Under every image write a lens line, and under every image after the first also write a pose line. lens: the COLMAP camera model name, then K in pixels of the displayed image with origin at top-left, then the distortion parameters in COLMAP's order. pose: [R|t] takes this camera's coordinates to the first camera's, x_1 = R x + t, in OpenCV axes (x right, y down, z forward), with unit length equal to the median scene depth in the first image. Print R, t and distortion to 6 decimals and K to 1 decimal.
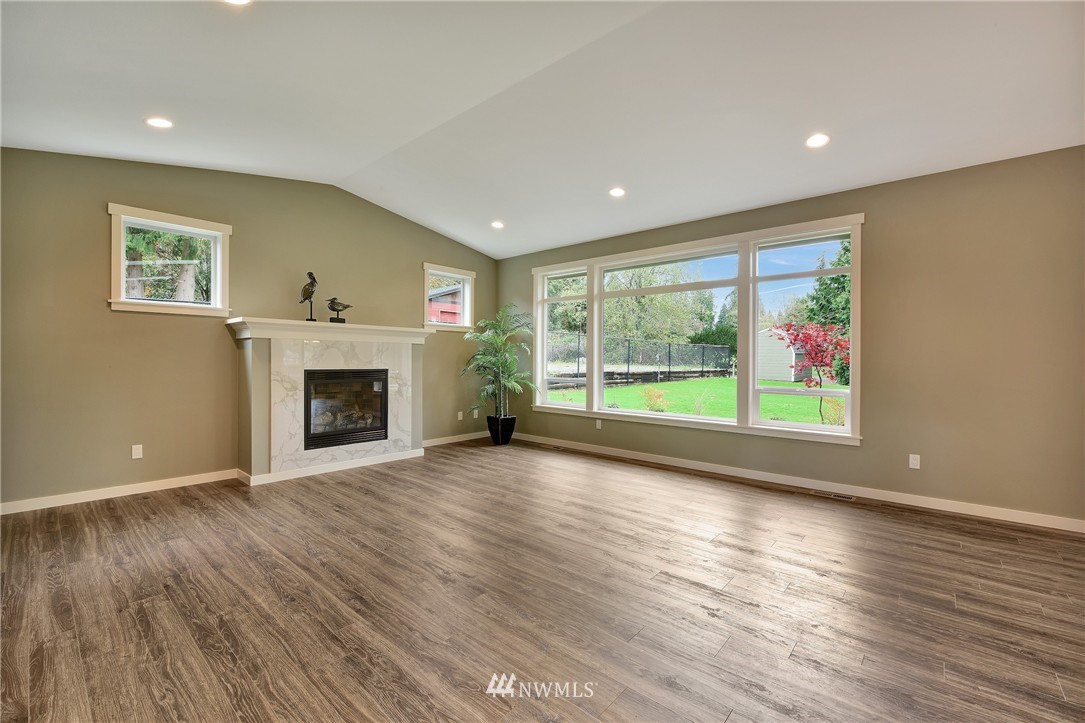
lens RADIAL K [[463.7, 0, 536.2], [0, 463.7, 355.2], [0, 0, 1]] dist [-0.014774, -0.002274]
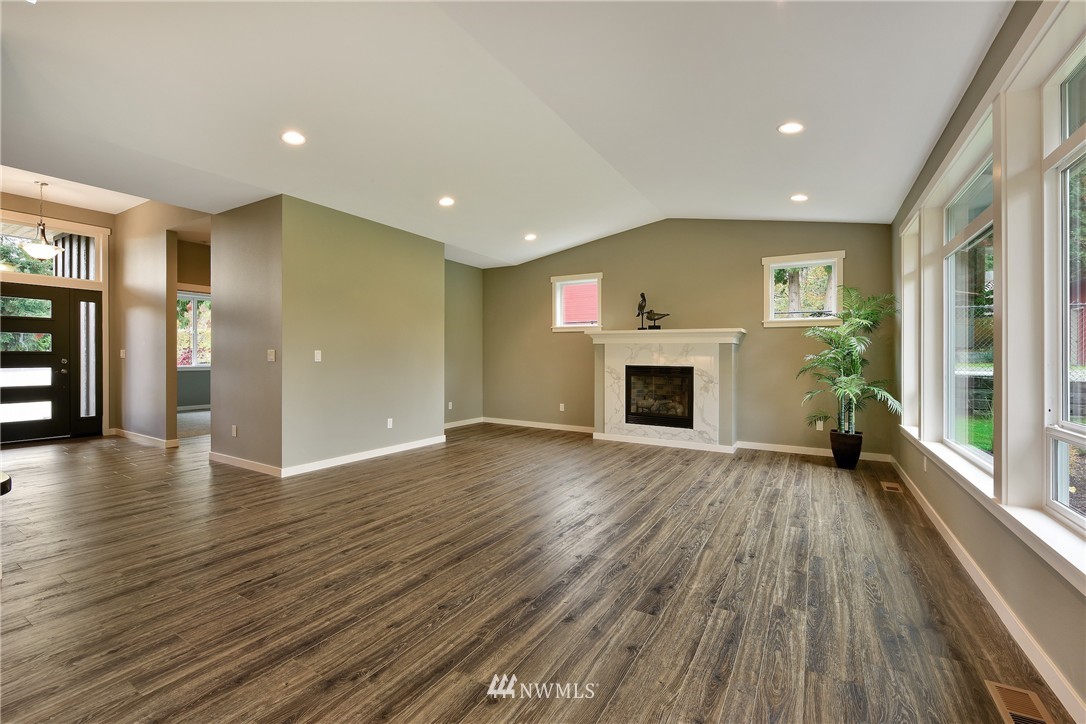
lens RADIAL K [[464.2, 0, 532.4], [0, 464.2, 357.3], [0, 0, 1]] dist [-0.014774, -0.002274]
pose [[0.175204, -0.001939, -0.984530, 0.781141], [0.001773, 0.999997, -0.001654, 0.008660], [0.984531, -0.001456, 0.175207, 0.449489]]
